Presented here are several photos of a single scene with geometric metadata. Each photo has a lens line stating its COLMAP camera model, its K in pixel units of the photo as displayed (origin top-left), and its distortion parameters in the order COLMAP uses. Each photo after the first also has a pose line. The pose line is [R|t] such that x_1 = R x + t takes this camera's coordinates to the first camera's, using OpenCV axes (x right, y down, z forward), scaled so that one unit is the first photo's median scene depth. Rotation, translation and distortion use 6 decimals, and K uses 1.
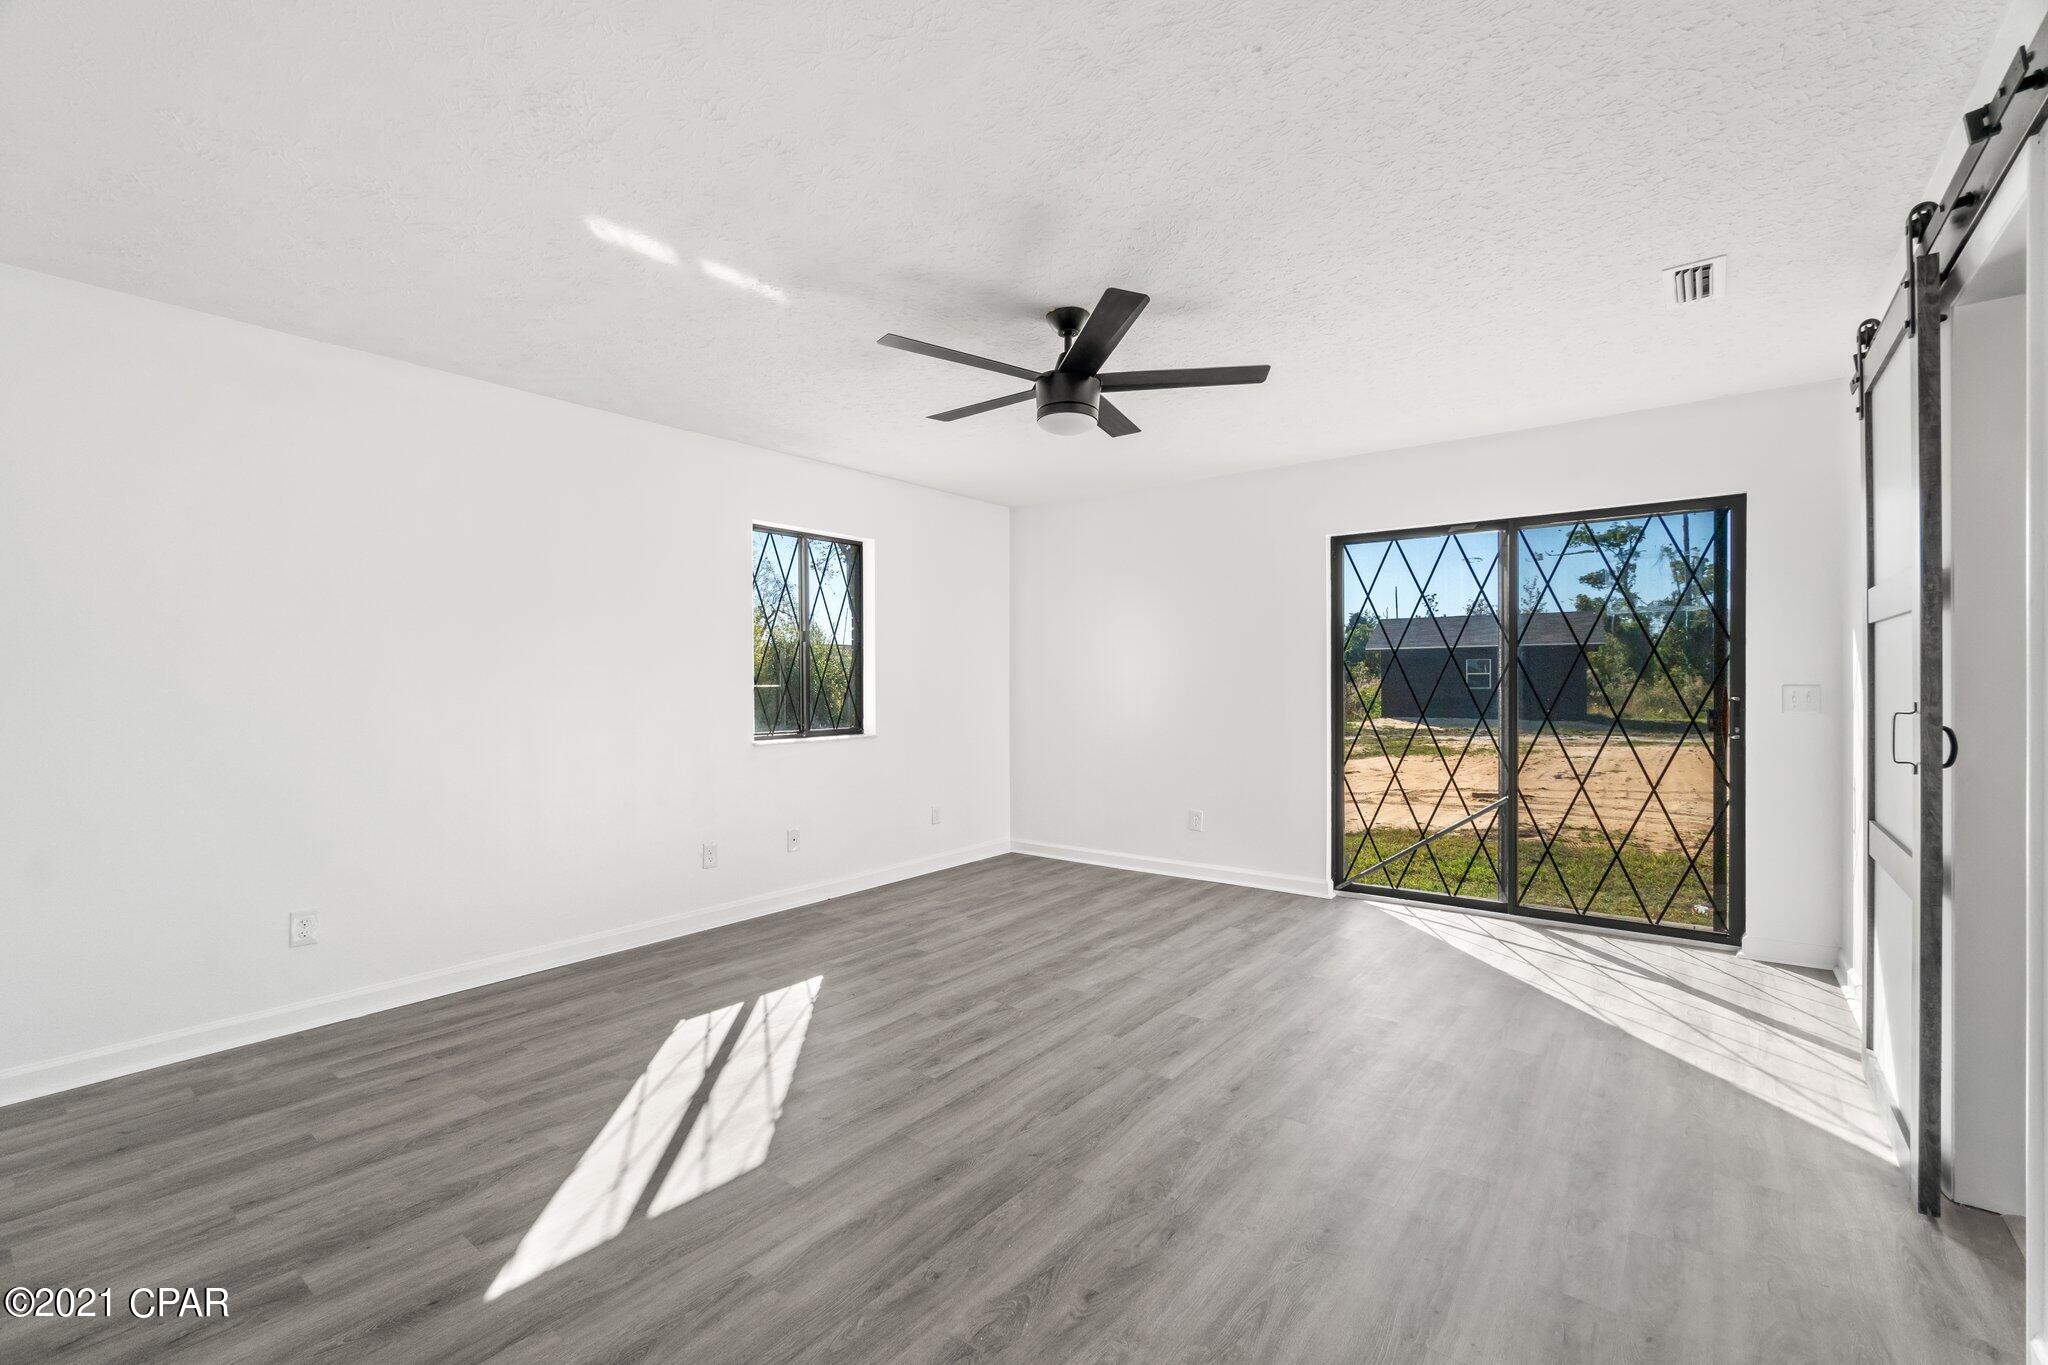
lens RADIAL K [[882.0, 0, 1030.5], [0, 882.0, 684.8], [0, 0, 1]] dist [-0.002649, 0.000125]
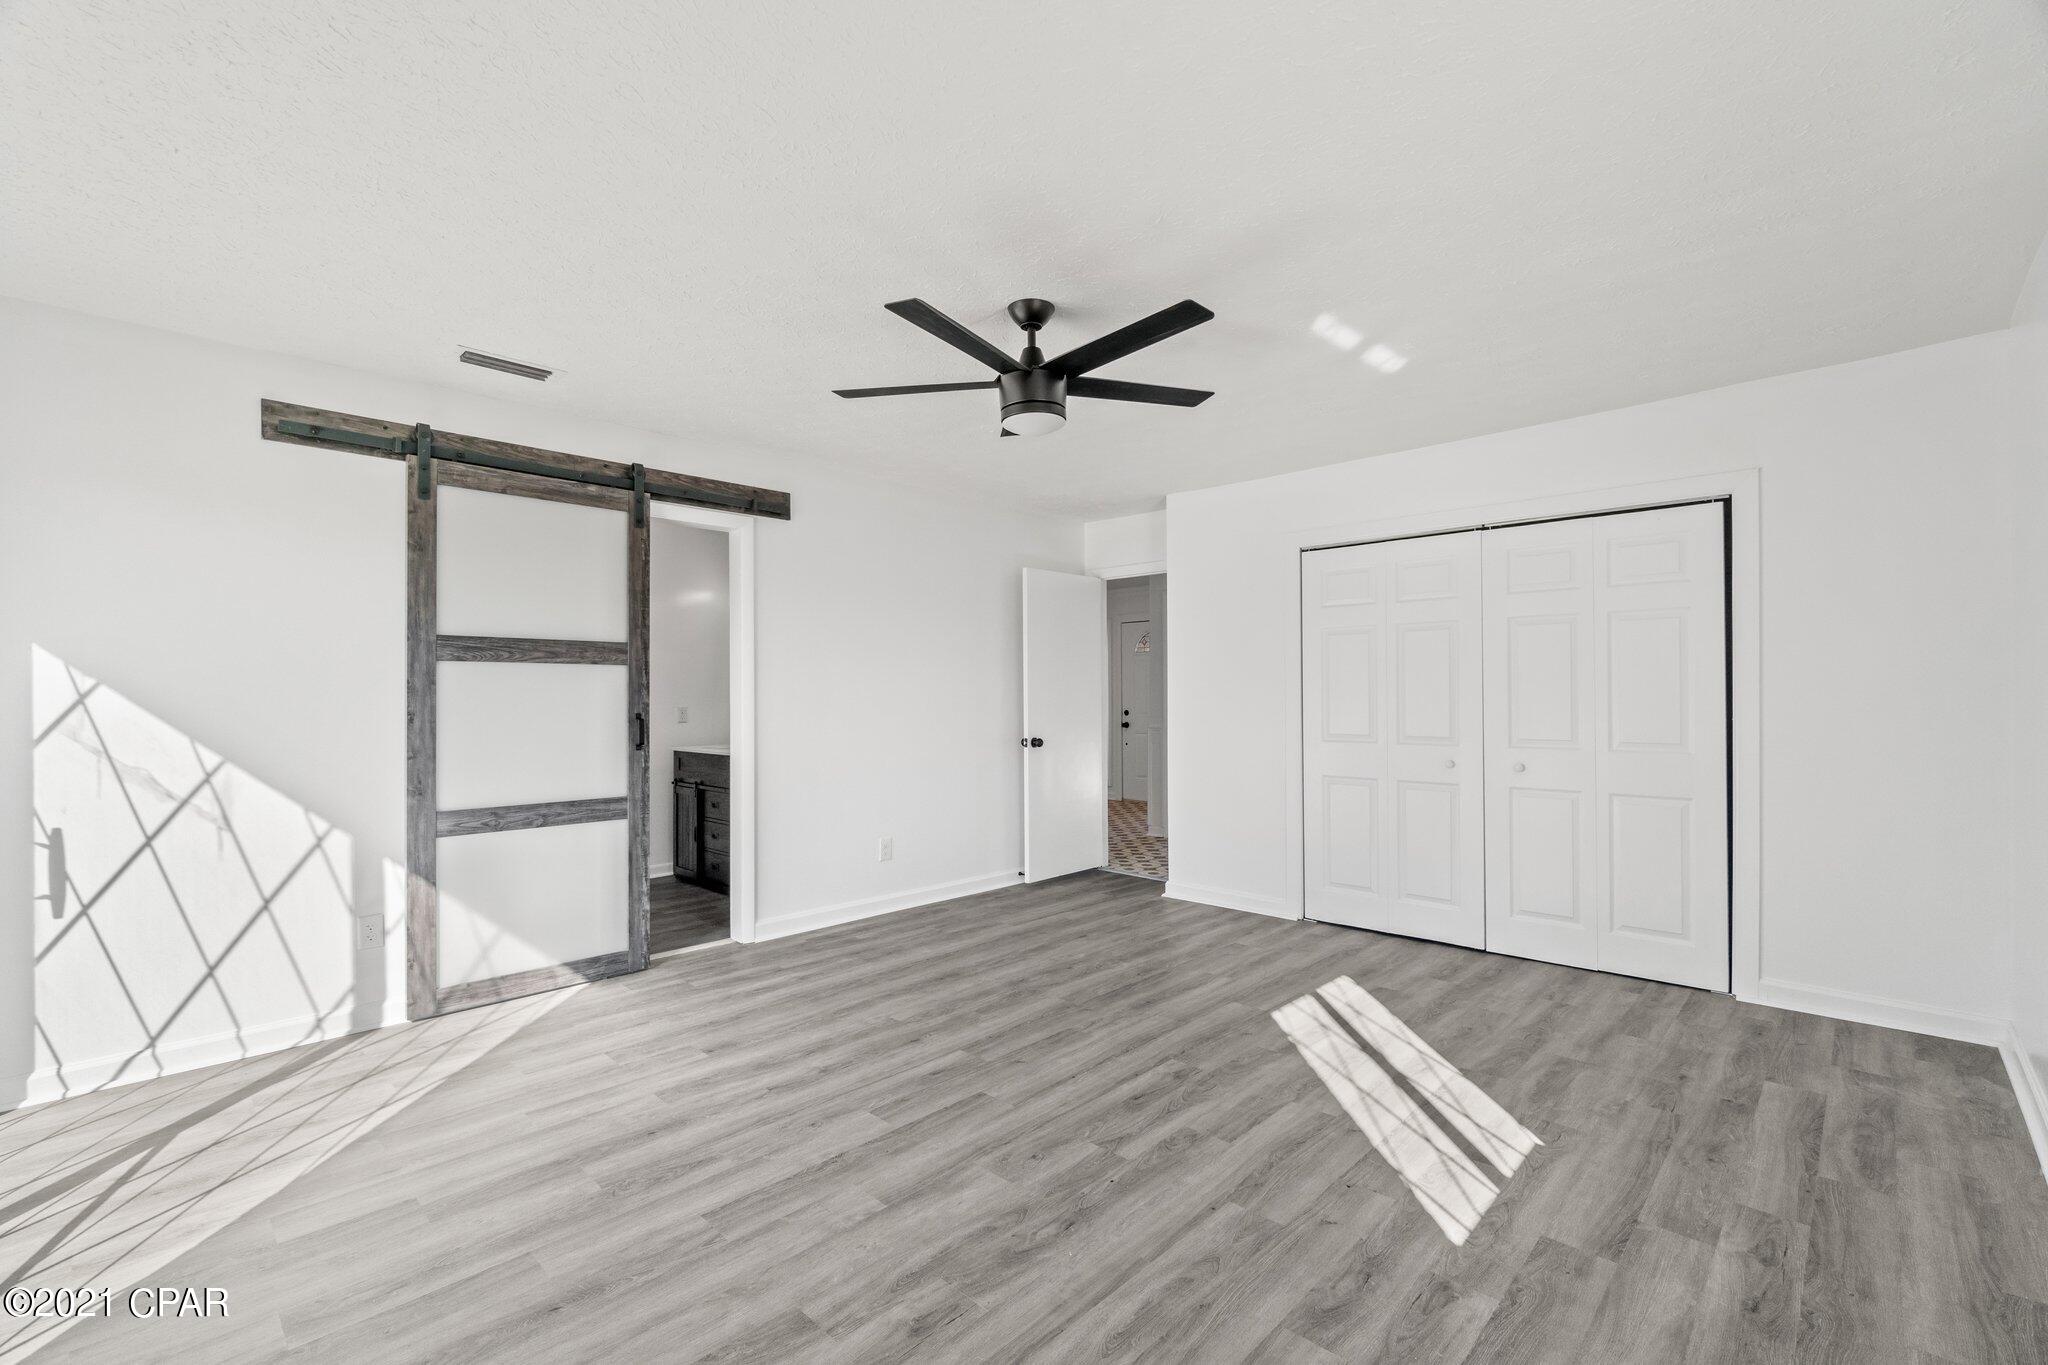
lens RADIAL K [[882.0, 0, 1030.5], [0, 882.0, 684.8], [0, 0, 1]] dist [-0.002649, 0.000125]
pose [[-0.993775, 0.013440, 0.110588, -0.055635], [0.012346, 0.999868, -0.010567, -0.007738], [-0.110715, -0.009135, -0.993810, 1.925833]]
